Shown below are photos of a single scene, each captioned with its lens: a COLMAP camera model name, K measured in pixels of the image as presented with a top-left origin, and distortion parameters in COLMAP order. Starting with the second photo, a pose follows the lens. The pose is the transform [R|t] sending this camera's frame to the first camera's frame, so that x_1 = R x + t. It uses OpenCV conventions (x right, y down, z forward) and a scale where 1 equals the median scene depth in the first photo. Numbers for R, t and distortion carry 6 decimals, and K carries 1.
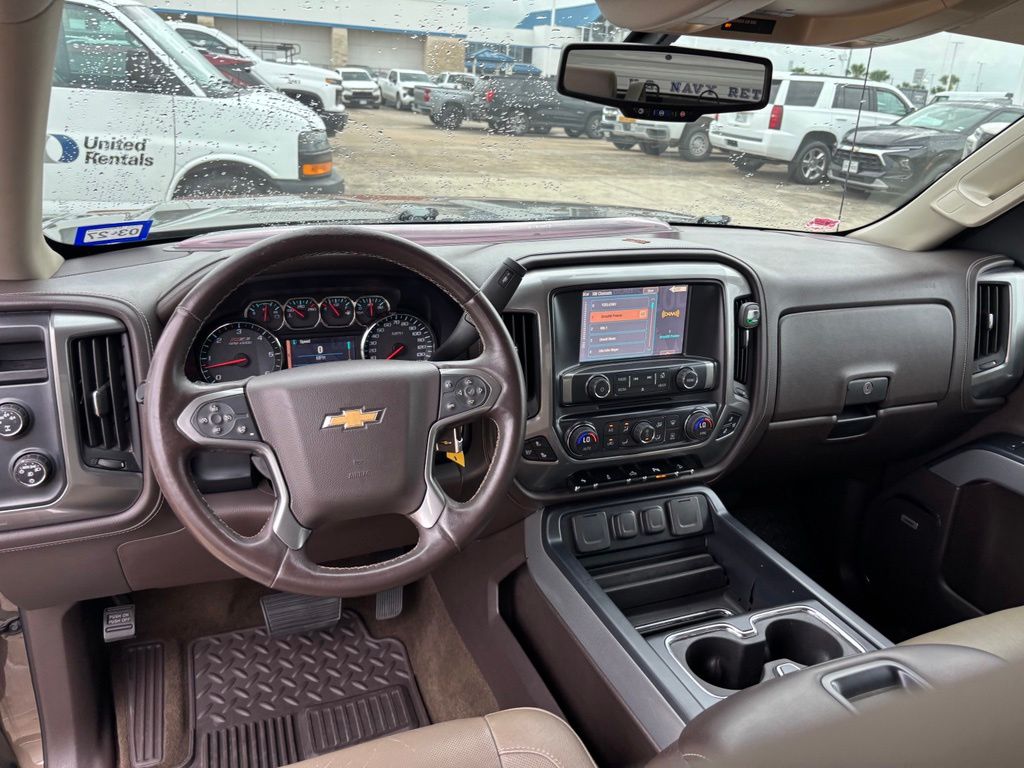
lens RADIAL K [[770.1, 0, 512.0], [0, 770.1, 384.0], [0, 0, 1]] dist [-0.000071, -0.002590]
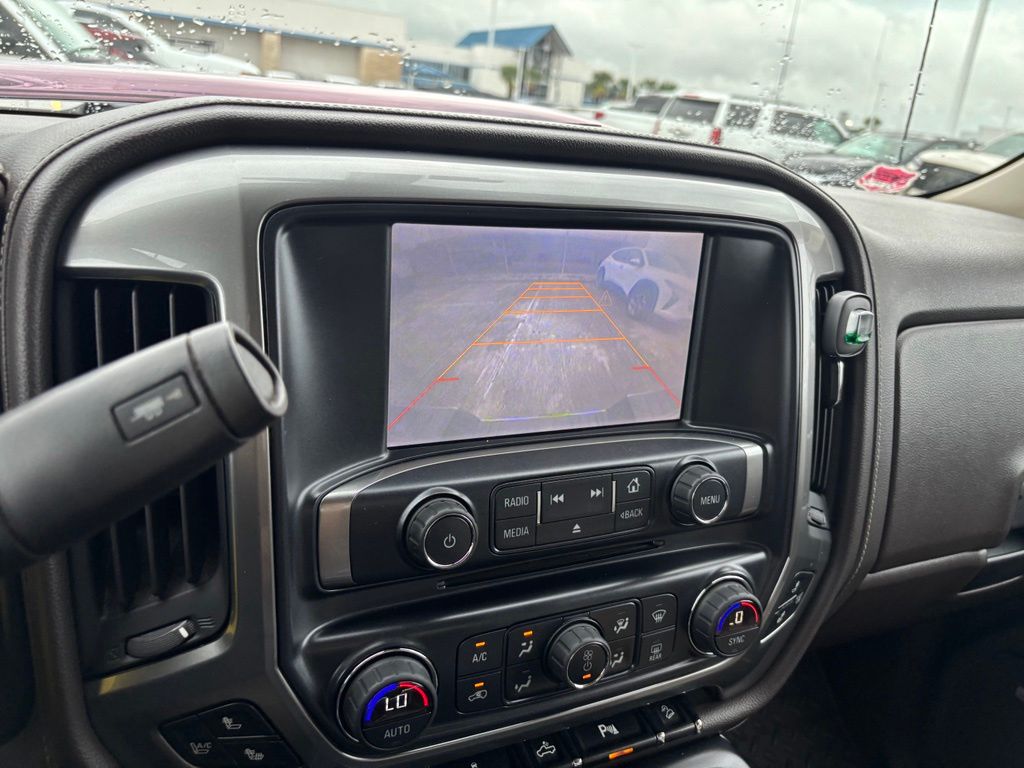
lens RADIAL K [[722.3, 0, 542.1], [0, 722.3, 385.1], [0, 0, 1]] dist [0.004965, -0.001058]
pose [[0.992368, 0.020897, 0.121528, 0.109893], [-0.017939, 0.999517, -0.025384, -0.046223], [-0.121999, 0.023010, 0.992263, 0.656239]]
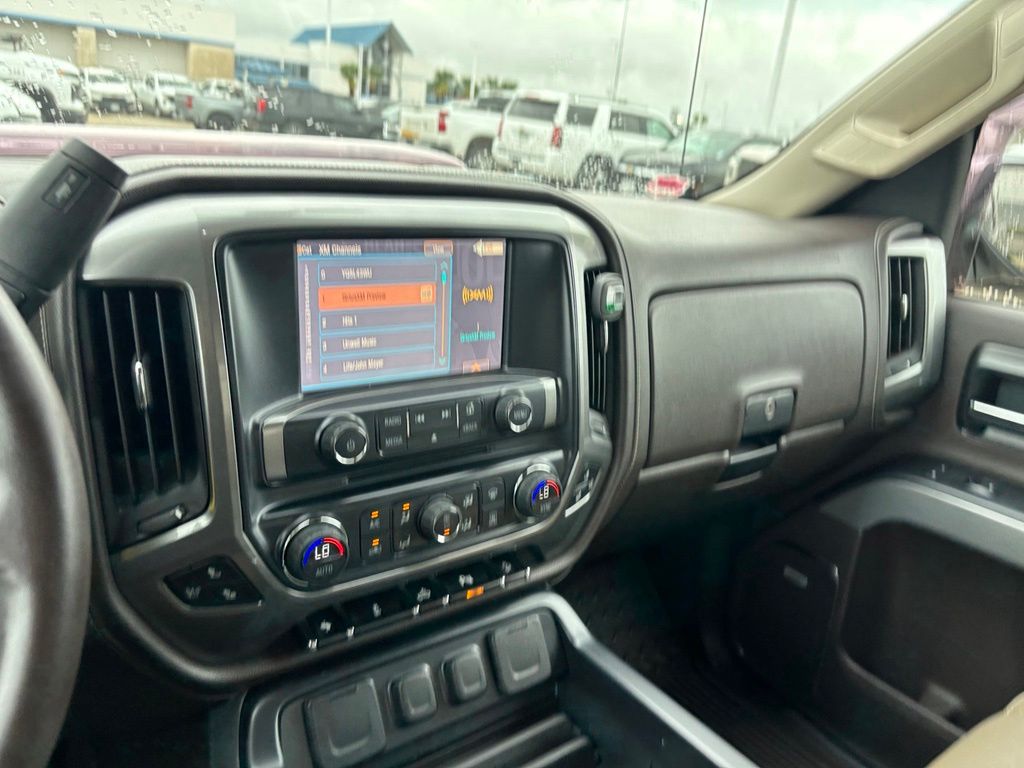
lens RADIAL K [[717.4, 0, 526.2], [0, 717.4, 397.8], [0, 0, 1]] dist [0.039259, -0.043567]
pose [[0.958108, -0.050229, 0.281967, 0.090368], [0.052827, 0.998602, -0.001614, -0.015305], [-0.281492, 0.016441, 0.959423, 0.495855]]
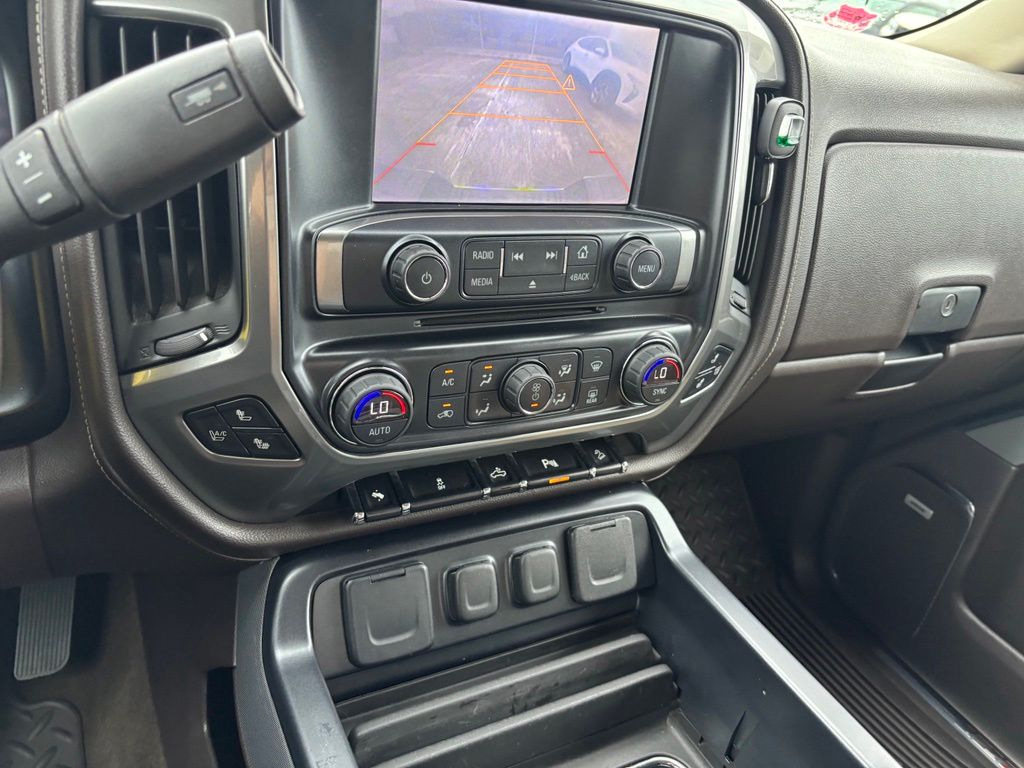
lens RADIAL K [[717.0, 0, 529.6], [0, 717.0, 365.7], [0, 0, 1]] dist [0.041751, -0.059129]
pose [[0.984457, 0.042670, 0.170361, 0.101842], [-0.065813, 0.988983, 0.132597, -0.000497], [-0.162826, -0.141748, 0.976420, 0.602823]]
